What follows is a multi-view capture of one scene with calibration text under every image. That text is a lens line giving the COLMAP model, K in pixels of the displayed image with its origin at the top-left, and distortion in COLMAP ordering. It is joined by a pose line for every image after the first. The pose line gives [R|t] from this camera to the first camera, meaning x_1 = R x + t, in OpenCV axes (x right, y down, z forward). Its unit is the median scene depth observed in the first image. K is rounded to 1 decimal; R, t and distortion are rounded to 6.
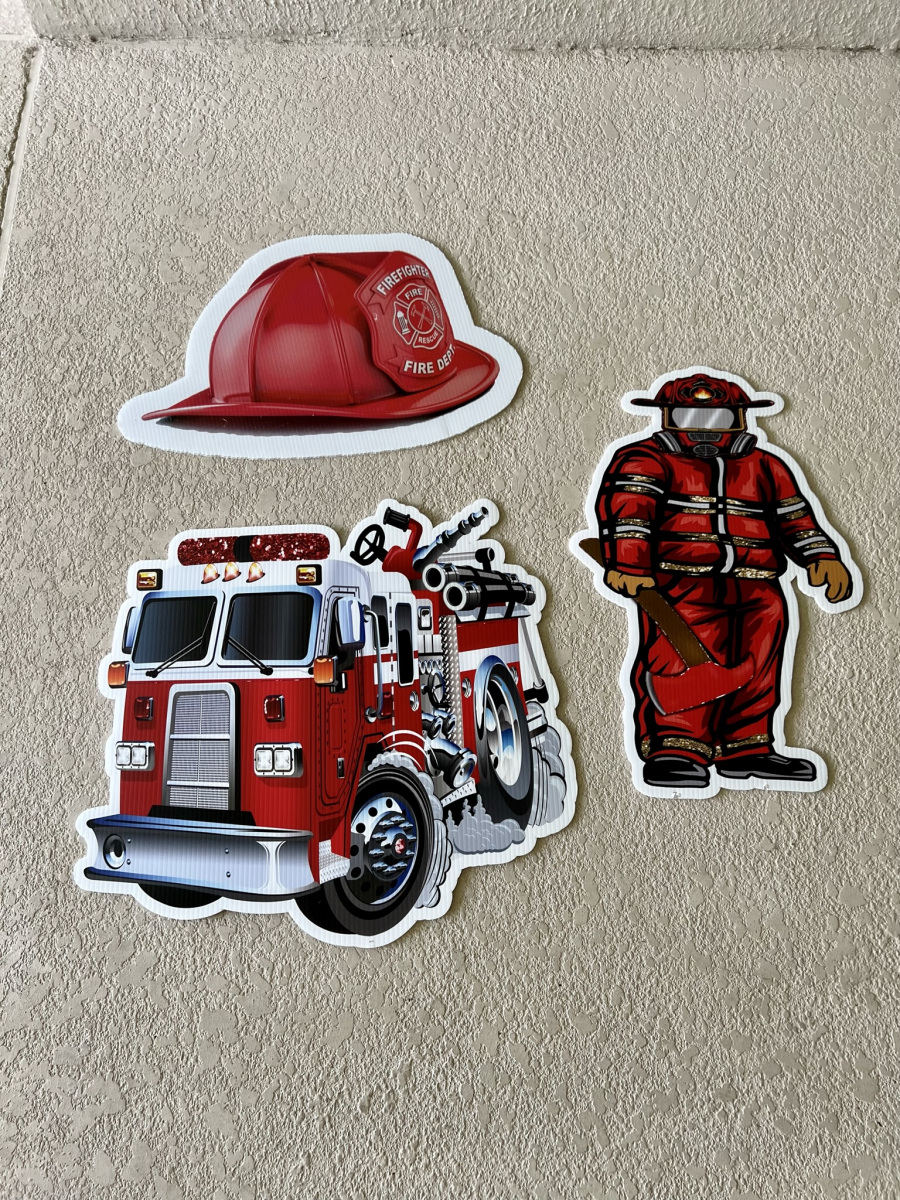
lens RADIAL K [[905.2, 0, 444.2], [0, 905.2, 616.1], [0, 0, 1]] dist [0.047415, -0.055879]
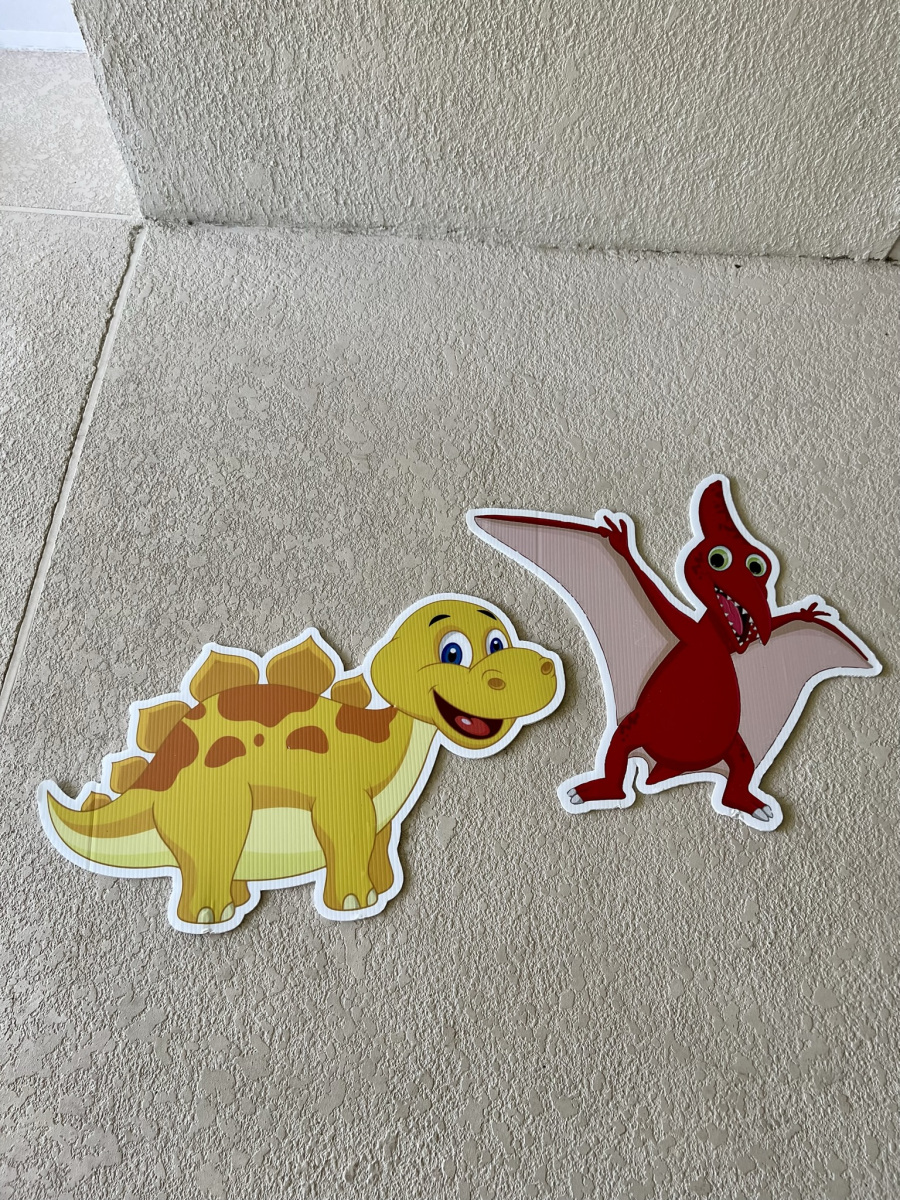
lens RADIAL K [[905.2, 0, 450.1], [0, 905.2, 611.0], [0, 0, 1]] dist [0.047415, -0.055879]
pose [[0.998305, 0.053517, -0.022879, 0.015045], [-0.056619, 0.984030, -0.168757, 0.072056], [0.013482, 0.169766, 0.985392, -0.121755]]
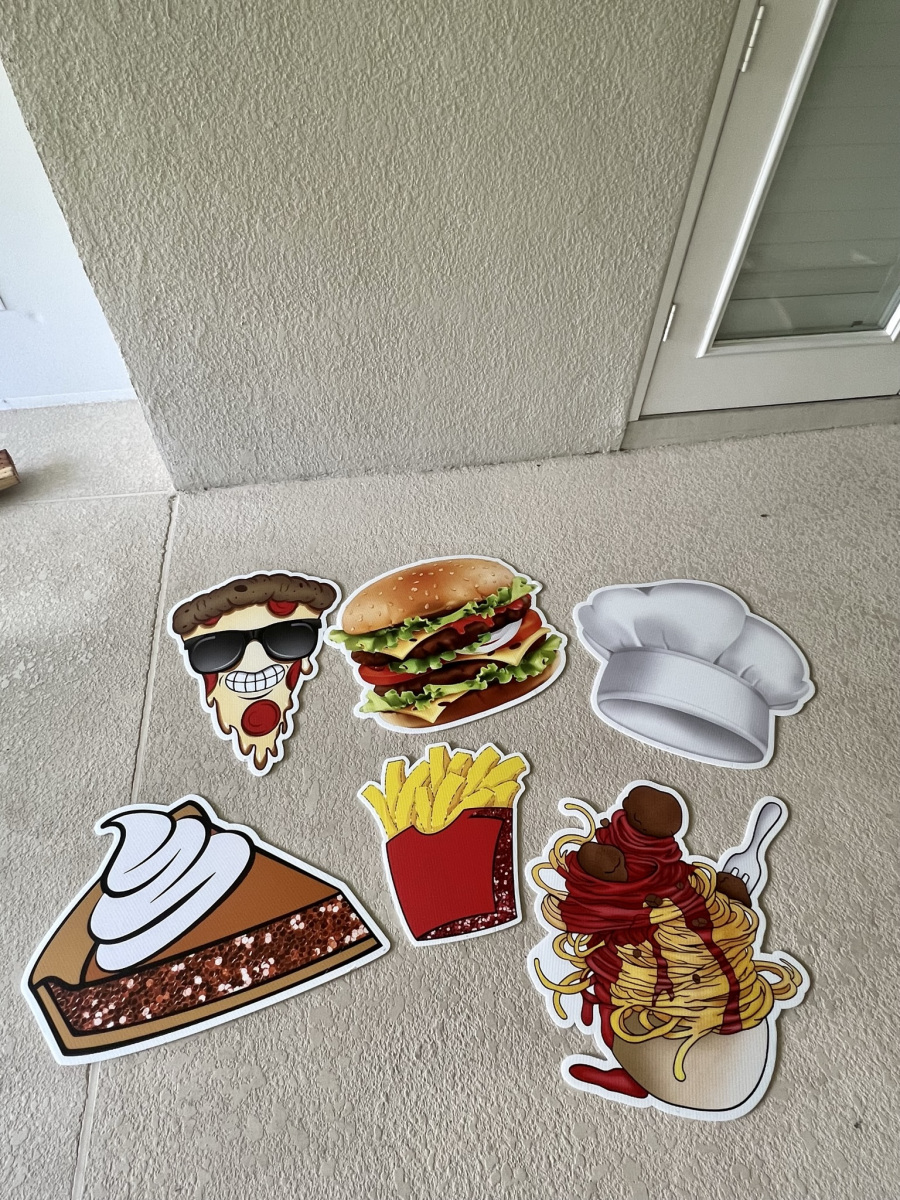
lens RADIAL K [[674.2, 0, 443.1], [0, 674.2, 596.8], [0, 0, 1]] dist [0.002635, -0.000844]
pose [[0.989486, -0.118326, 0.083163, -0.044992], [0.140249, 0.925446, -0.351966, 0.208373], [-0.035316, 0.359929, 0.932311, -0.364387]]
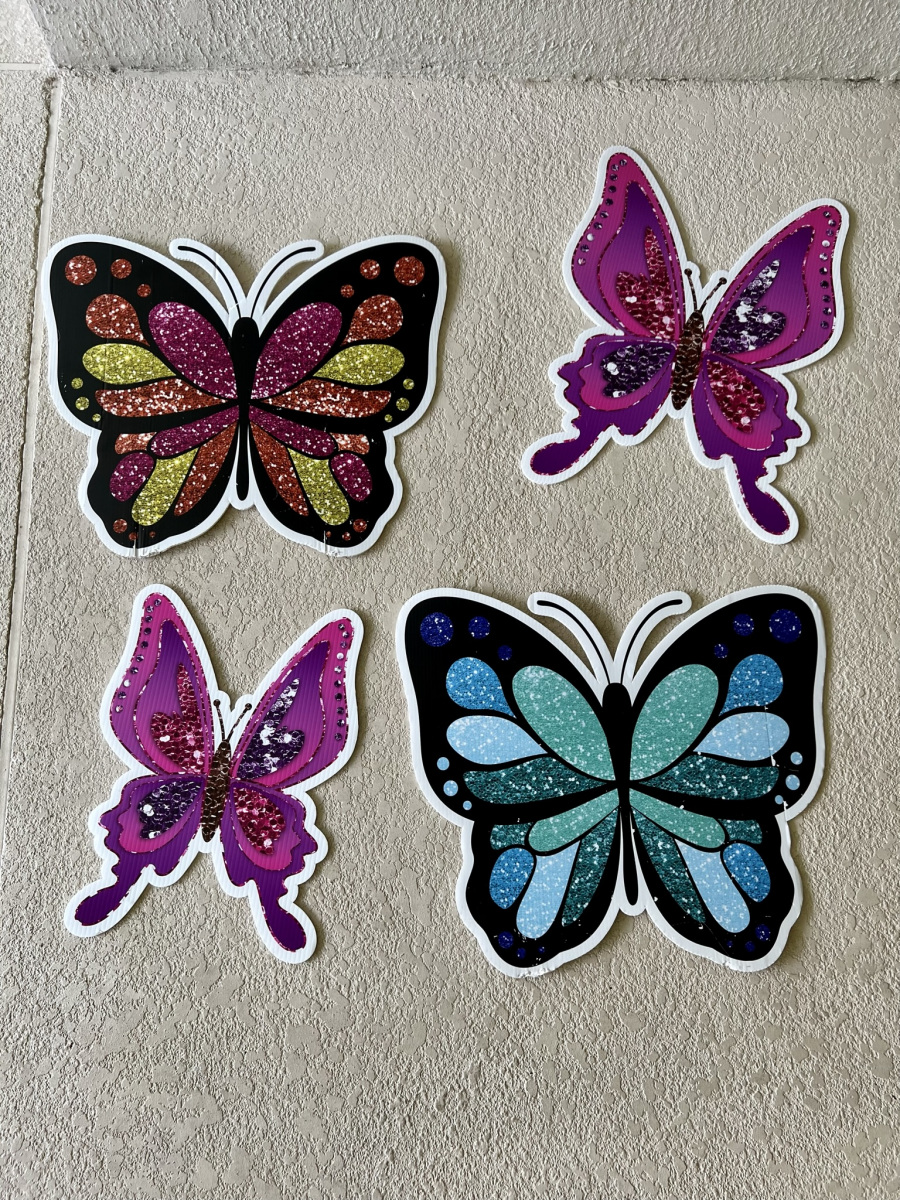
lens RADIAL K [[905.2, 0, 452.9], [0, 905.2, 613.1], [0, 0, 1]] dist [0.047415, -0.055879]
pose [[0.998519, -0.026244, 0.047666, -0.103938], [0.023613, 0.998210, 0.054956, -0.113813], [-0.049023, -0.053749, 0.997350, -0.069240]]
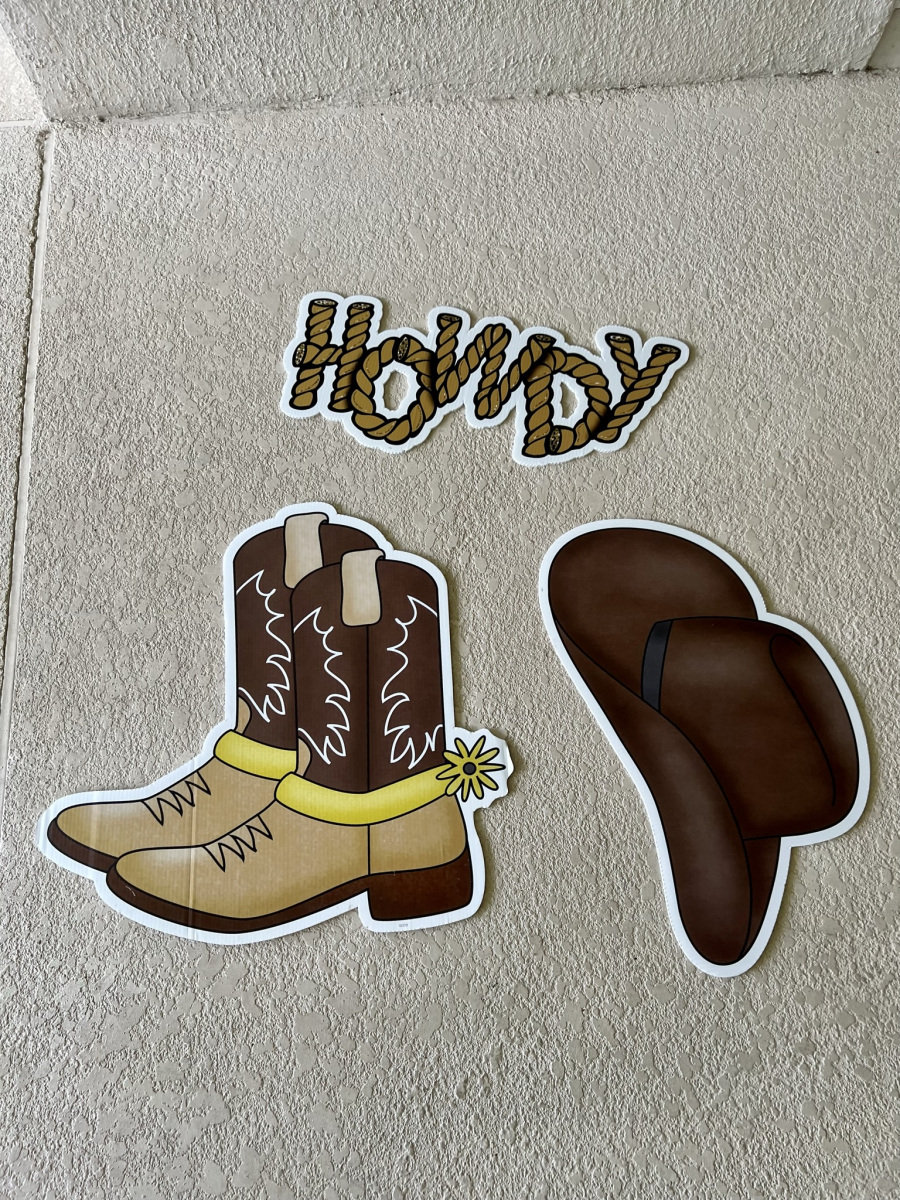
lens RADIAL K [[905.2, 0, 450.7], [0, 905.2, 619.3], [0, 0, 1]] dist [0.047415, -0.055879]
pose [[0.996005, -0.087339, 0.018592, -0.068038], [0.088164, 0.994874, -0.049535, 0.051438], [-0.014170, 0.050976, 0.998599, -0.056699]]
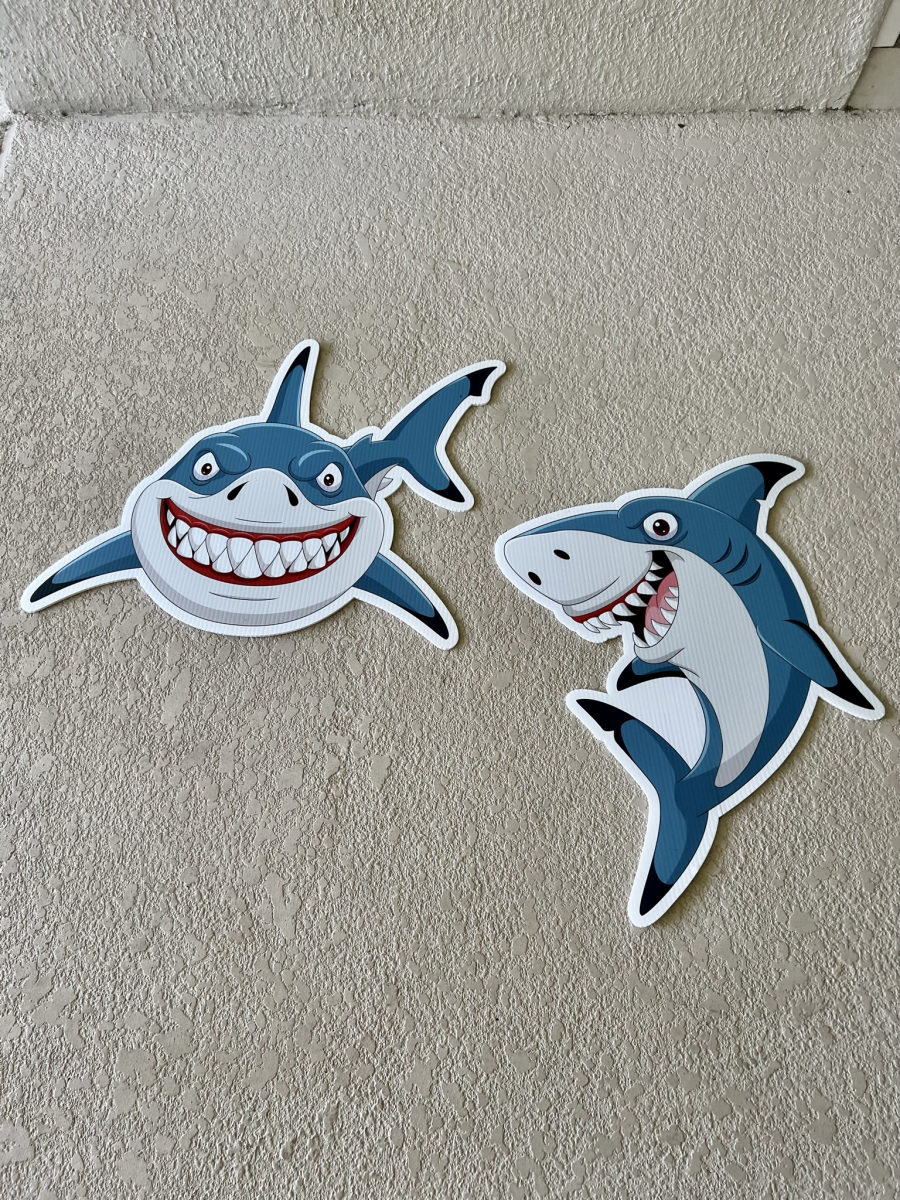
lens RADIAL K [[905.2, 0, 449.7], [0, 905.2, 609.5], [0, 0, 1]] dist [0.047415, -0.055879]
pose [[0.999884, -0.012417, -0.008780, 0.090487], [0.011449, 0.994641, -0.102754, 0.076034], [0.010009, 0.102642, 0.994668, 0.009890]]
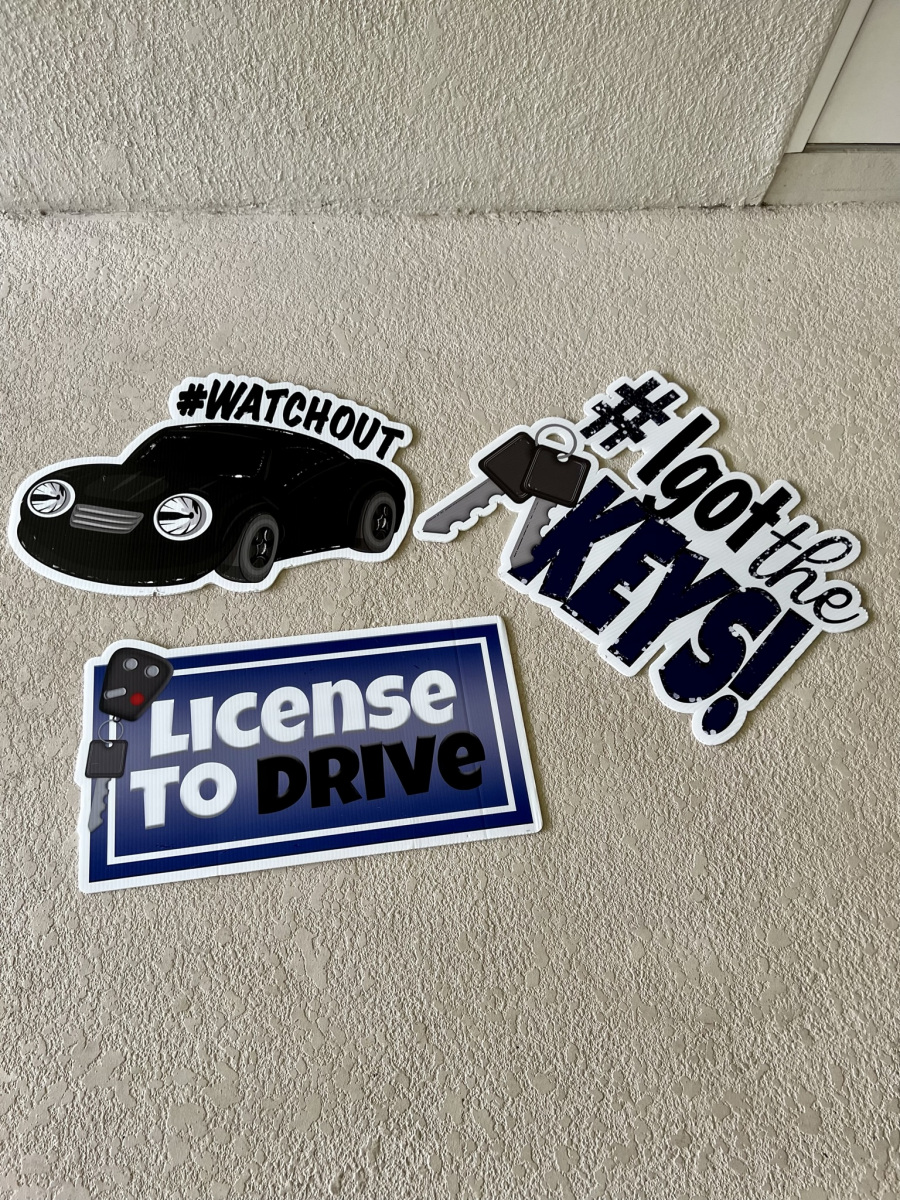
lens RADIAL K [[905.2, 0, 451.4], [0, 905.2, 615.9], [0, 0, 1]] dist [0.047415, -0.055879]
pose [[0.995515, -0.055701, 0.076466, -0.001191], [0.065397, 0.989252, -0.130783, 0.045789], [-0.068360, 0.135197, 0.988458, -0.097315]]
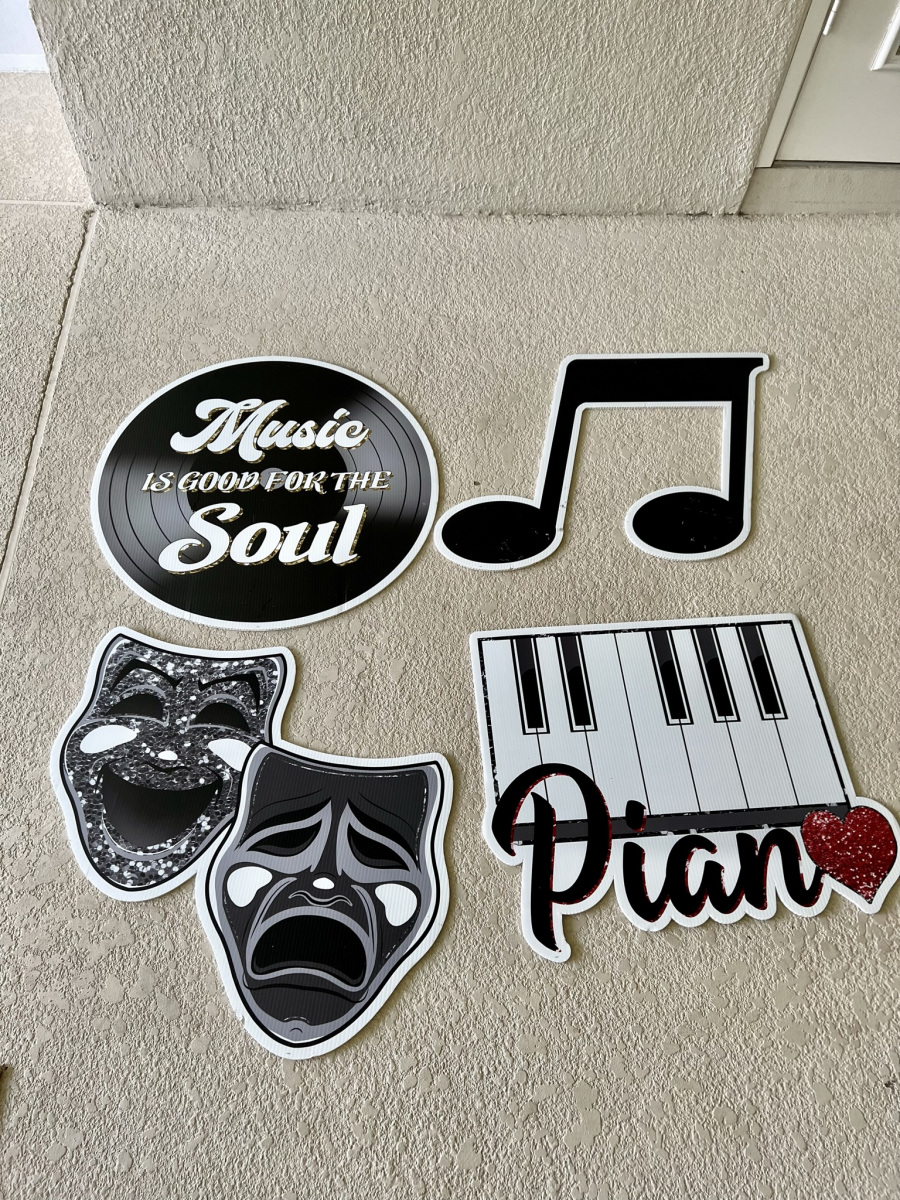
lens RADIAL K [[905.2, 0, 456.5], [0, 905.2, 617.7], [0, 0, 1]] dist [0.047415, -0.055879]
pose [[0.999047, -0.015442, 0.040827, 0.033616], [0.024169, 0.974564, -0.222800, 0.380714], [-0.036348, 0.223575, 0.974009, -0.275680]]
